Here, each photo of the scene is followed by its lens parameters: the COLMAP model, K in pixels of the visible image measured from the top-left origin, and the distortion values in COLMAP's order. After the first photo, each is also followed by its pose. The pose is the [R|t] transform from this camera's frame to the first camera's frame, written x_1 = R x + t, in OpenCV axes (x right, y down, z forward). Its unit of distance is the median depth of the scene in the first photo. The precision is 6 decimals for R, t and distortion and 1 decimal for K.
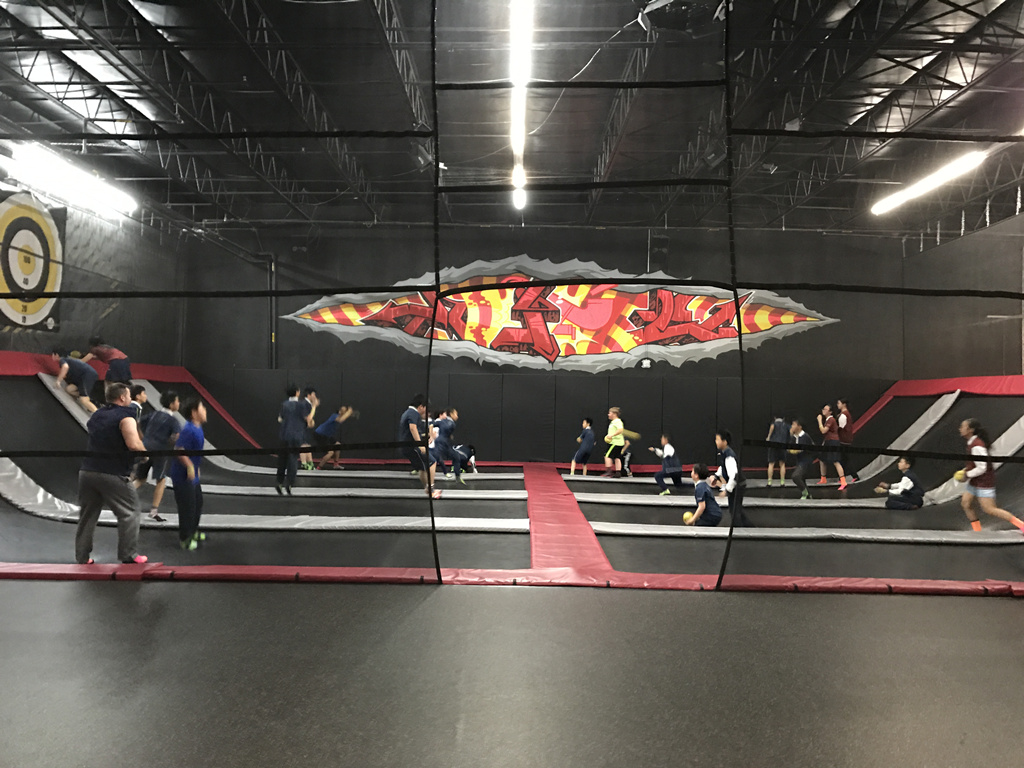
lens RADIAL K [[841.5, 0, 511.1], [0, 841.5, 384.7], [0, 0, 1]] dist [0.005640, 0.023256]
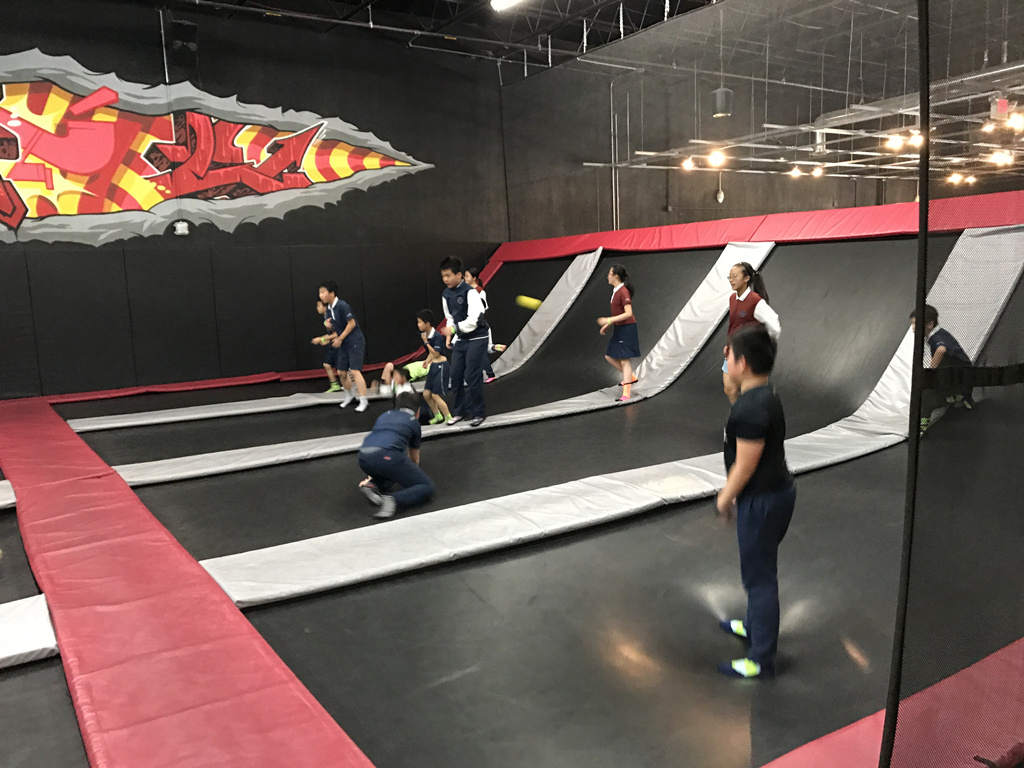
lens RADIAL K [[841.5, 0, 509.1], [0, 841.5, 392.7], [0, 0, 1]] dist [0.005640, 0.023256]
pose [[0.829929, -0.130167, 0.542471, -0.000484], [0.047452, 0.985345, 0.163839, 0.005818], [-0.555847, -0.110233, 0.823943, 0.302878]]
